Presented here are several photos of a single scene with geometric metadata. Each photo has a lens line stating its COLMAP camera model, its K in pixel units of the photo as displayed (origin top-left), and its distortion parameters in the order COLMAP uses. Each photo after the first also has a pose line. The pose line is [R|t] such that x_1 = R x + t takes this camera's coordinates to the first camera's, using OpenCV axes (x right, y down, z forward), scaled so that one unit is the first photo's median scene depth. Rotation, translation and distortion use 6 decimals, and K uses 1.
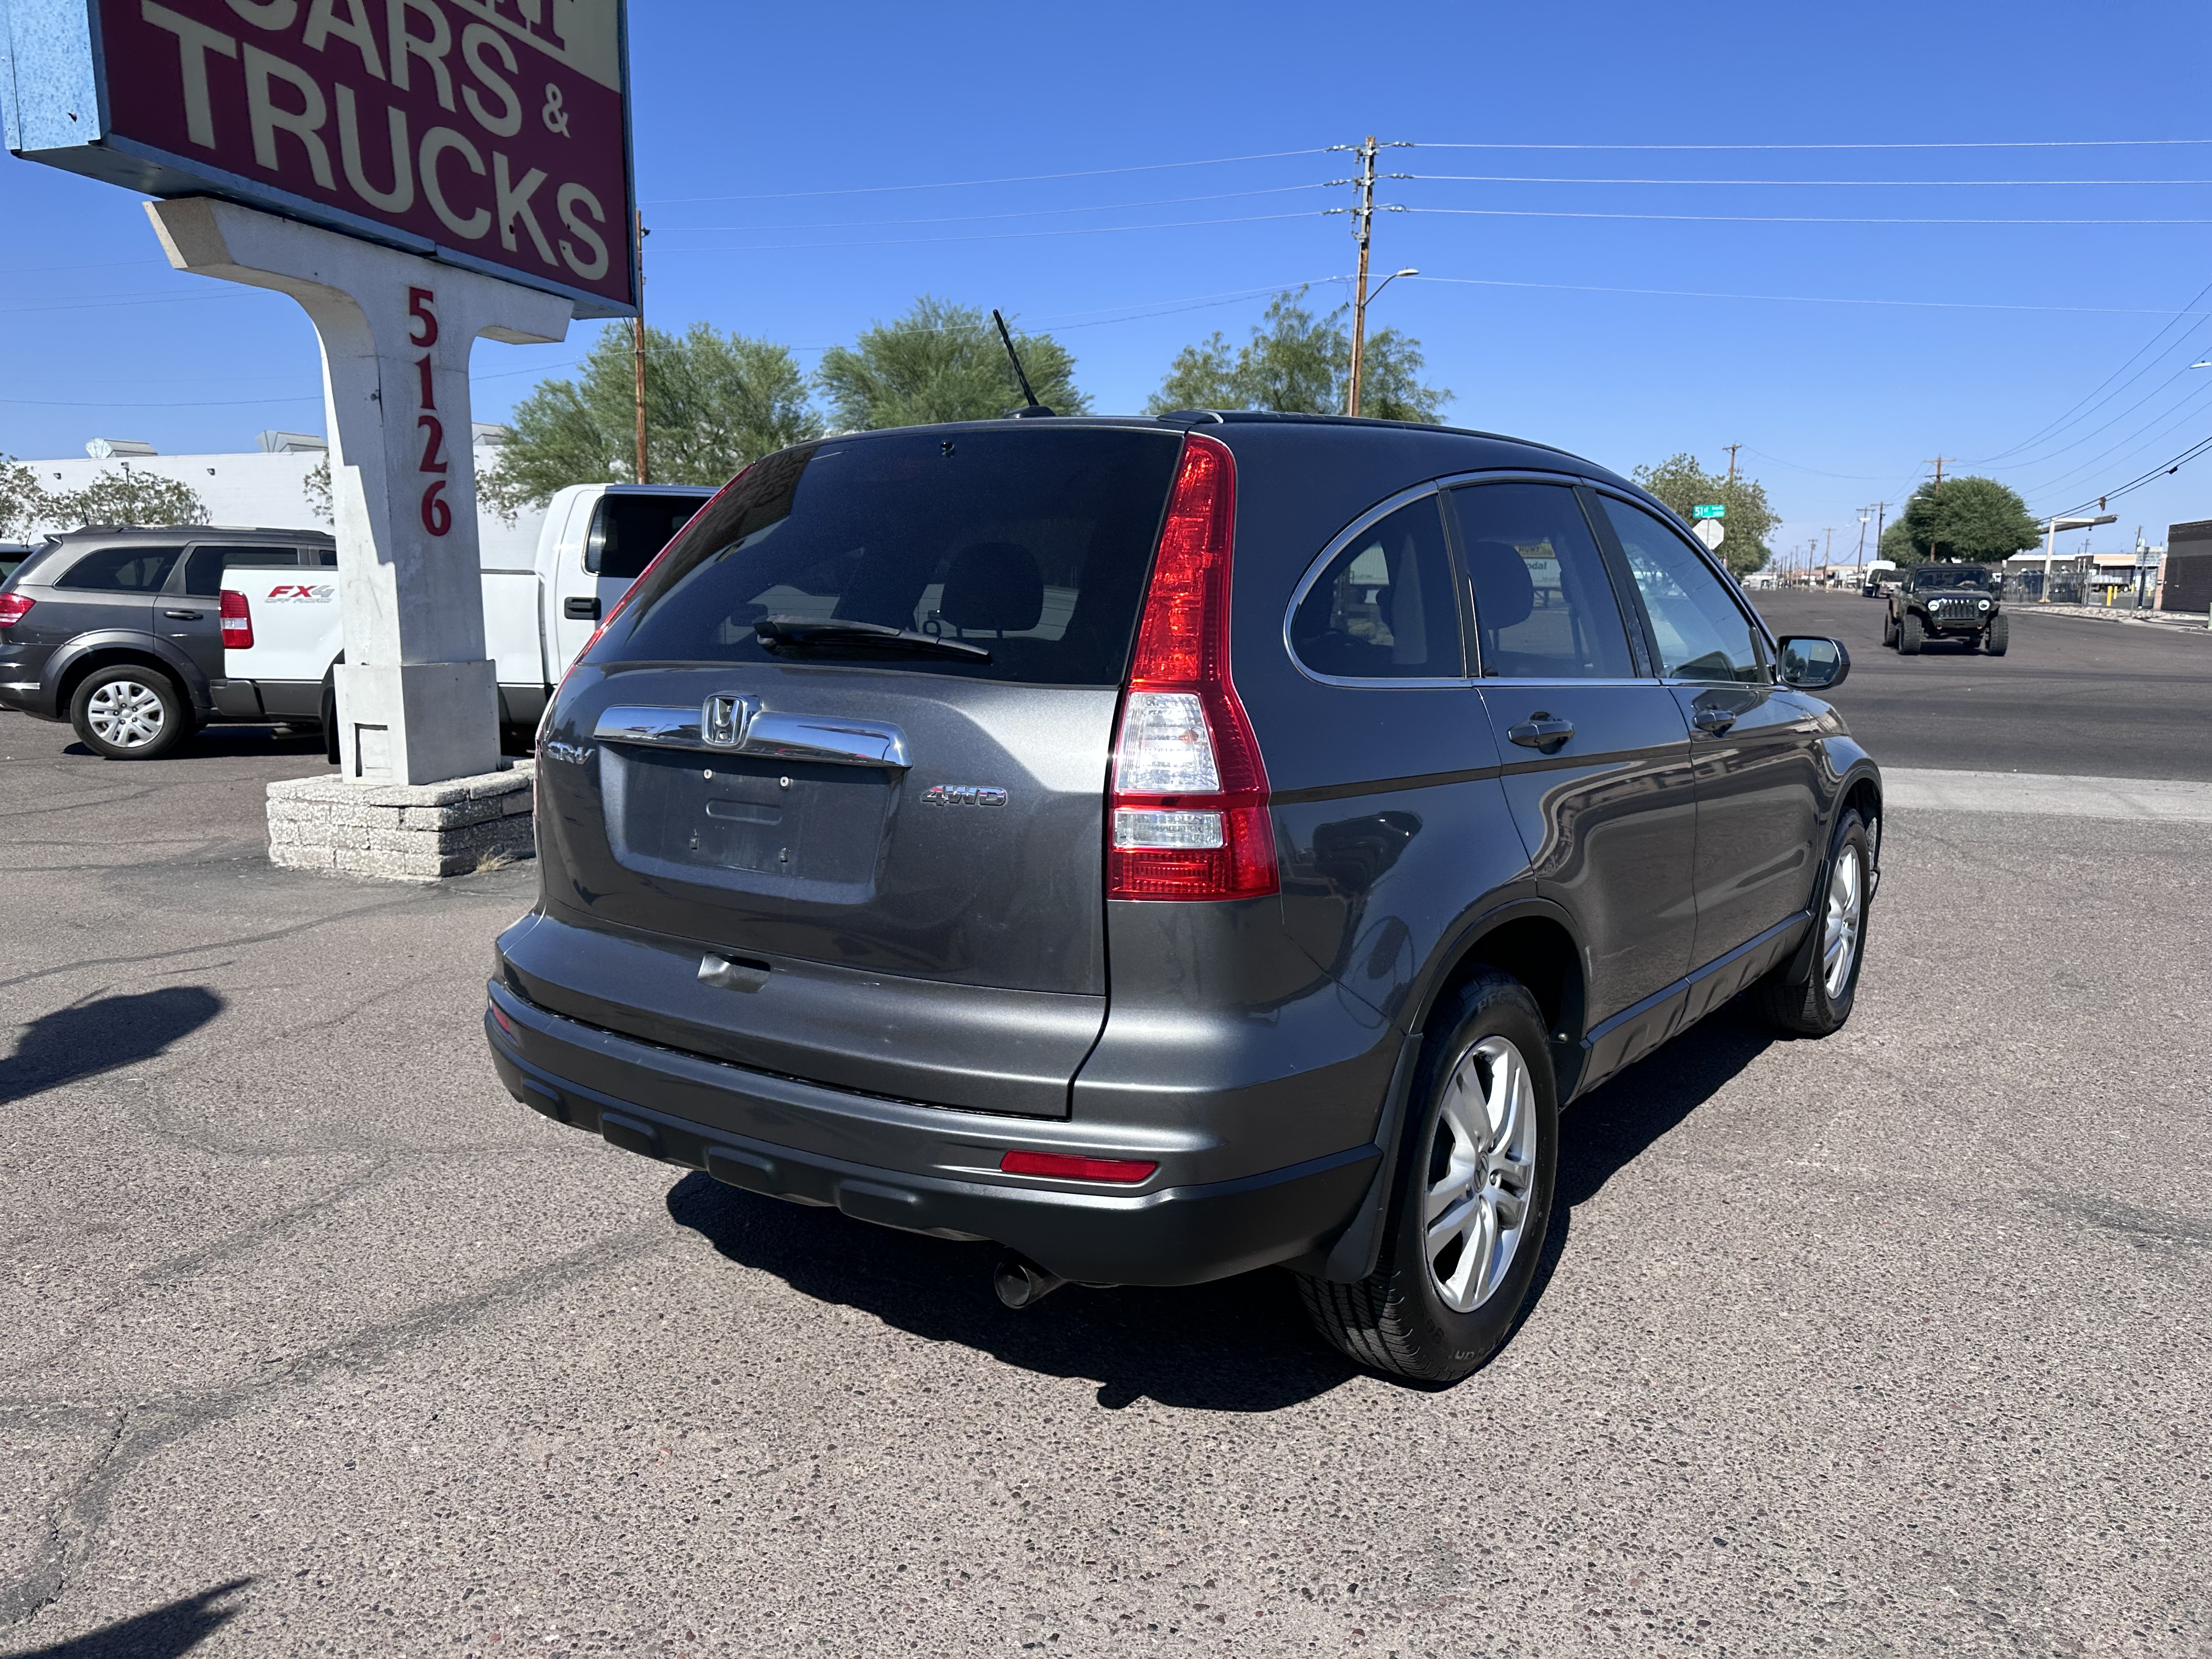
lens RADIAL K [[1559.1, 0, 1106.0], [0, 1559.1, 829.5], [0, 0, 1]] dist [0.000640, -0.031557]
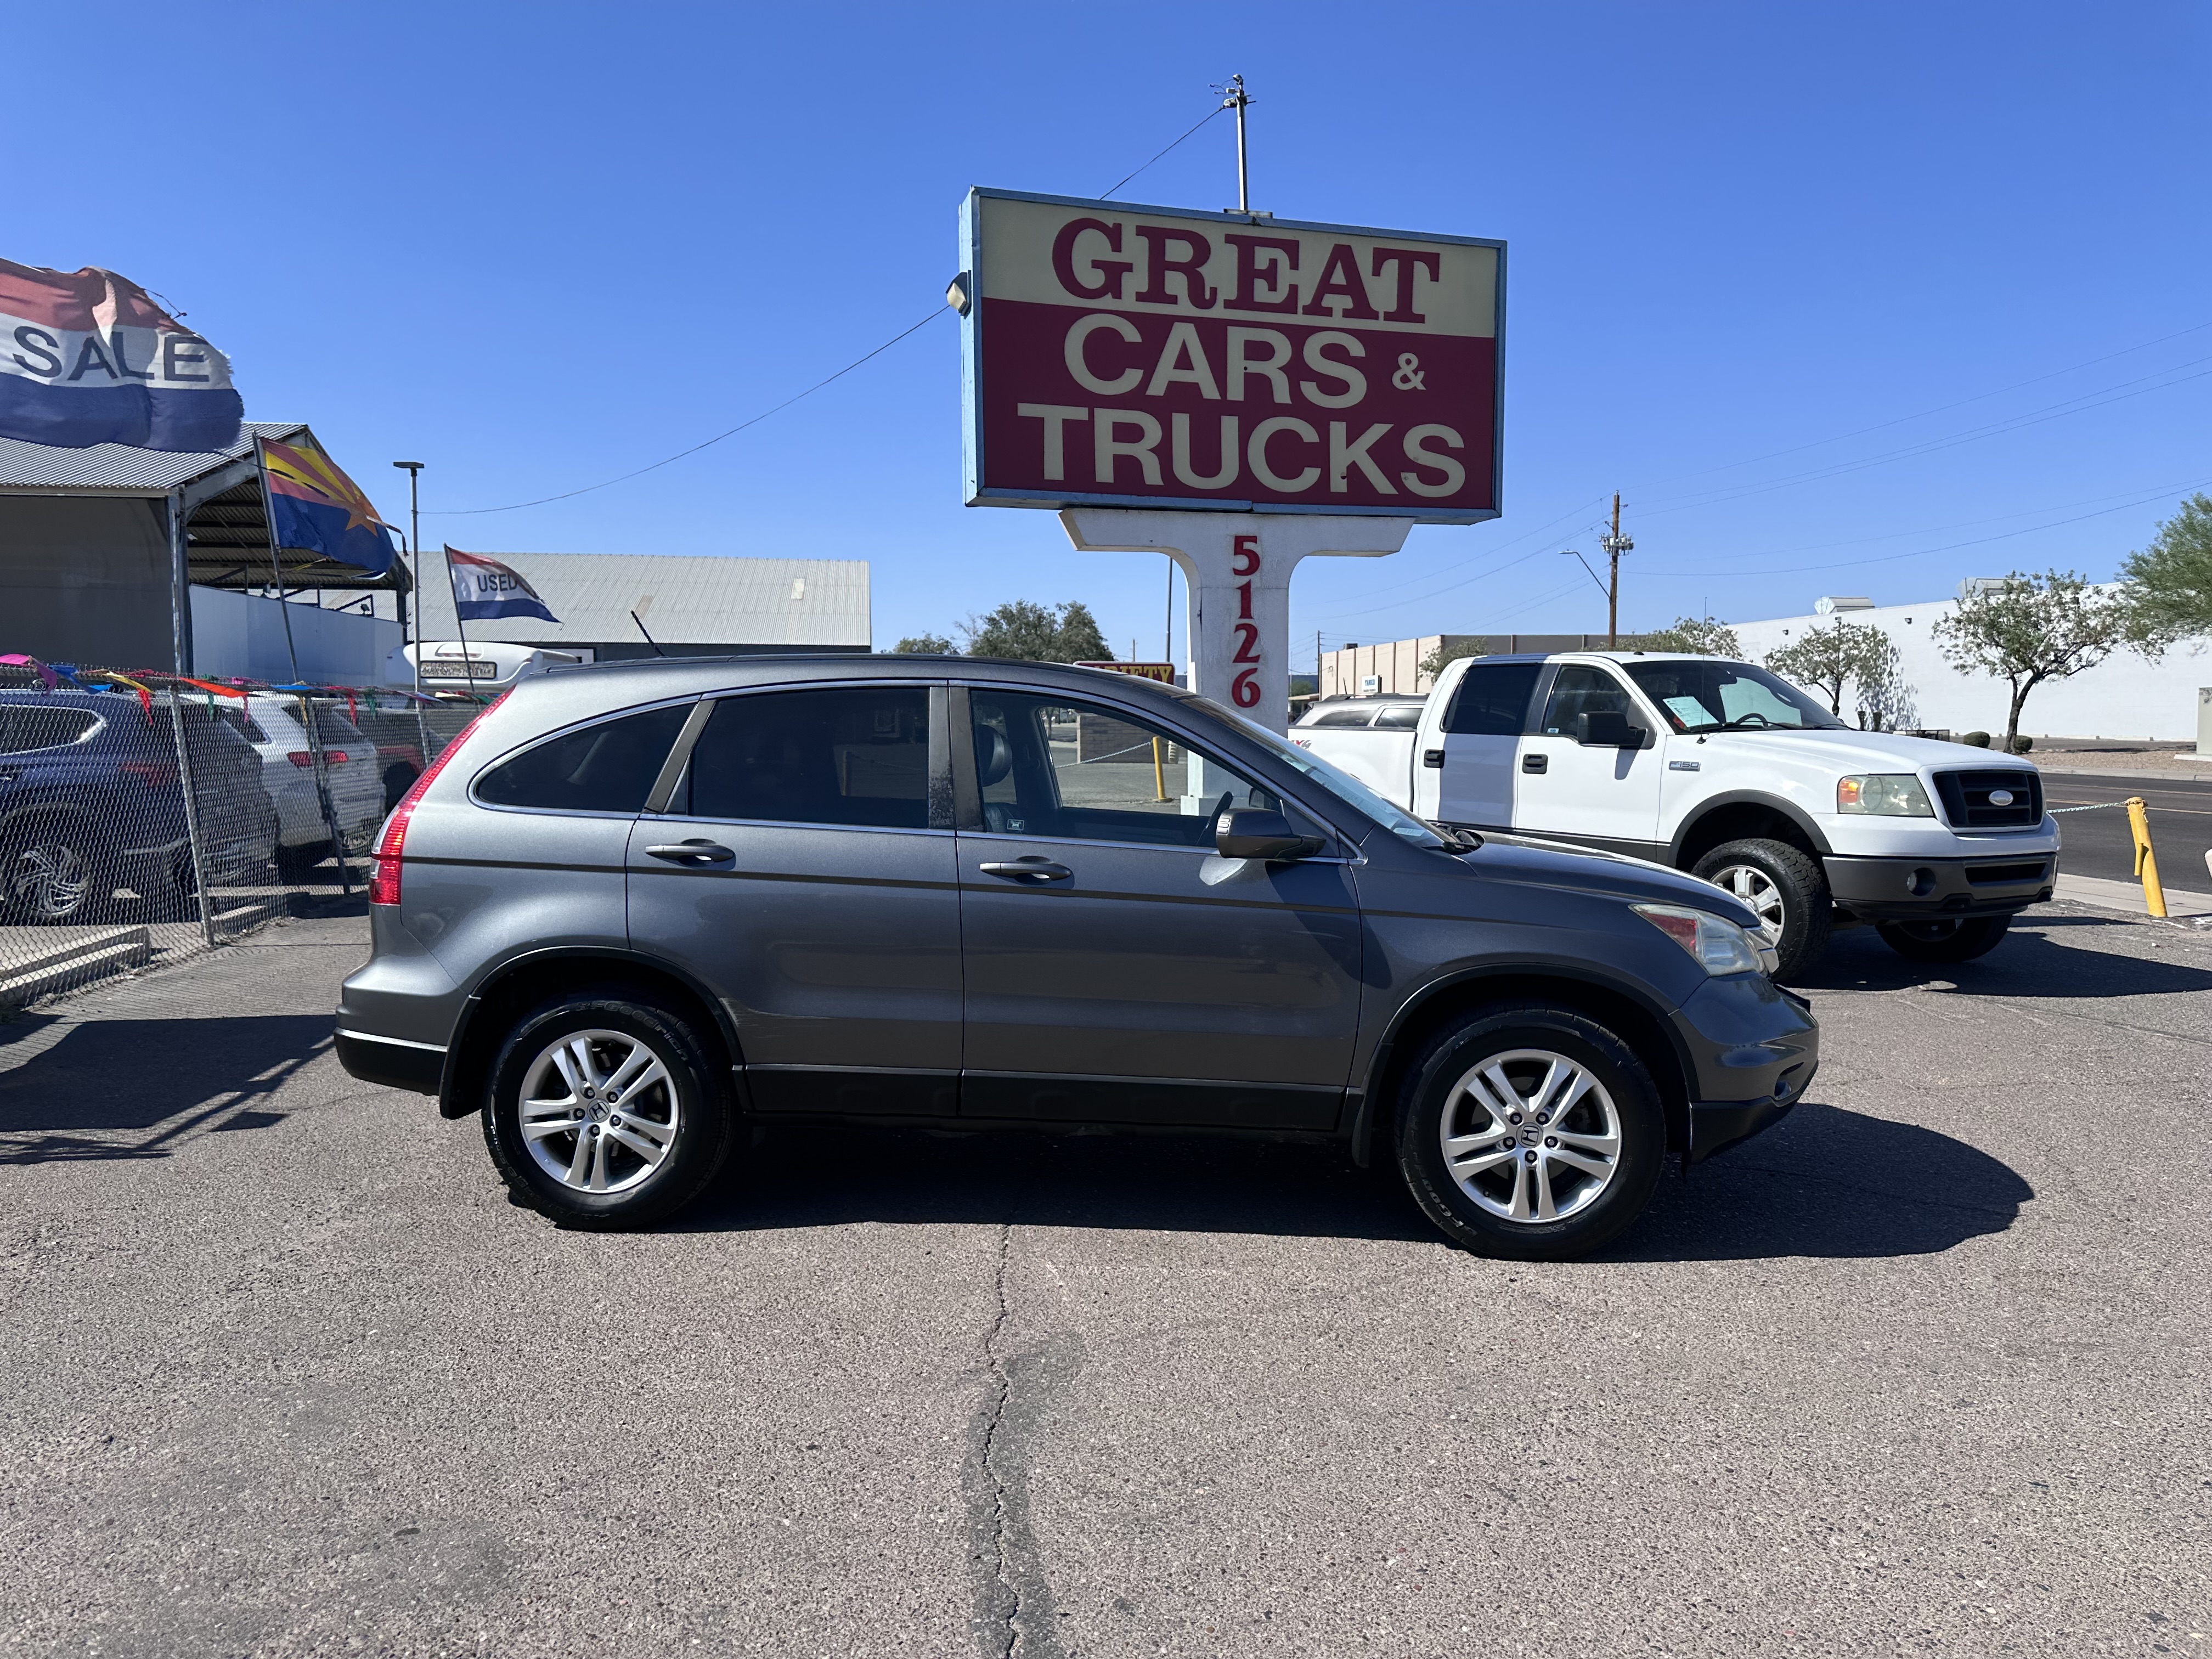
lens RADIAL K [[1513.7, 0, 1106.0], [0, 1513.7, 829.5], [0, 0, 1]] dist [0.059995, -0.035974]
pose [[0.499313, 0.049748, -0.864993, 0.699114], [-0.125566, 0.991965, -0.015432, -0.042871], [0.857275, 0.116320, 0.501547, 0.221815]]
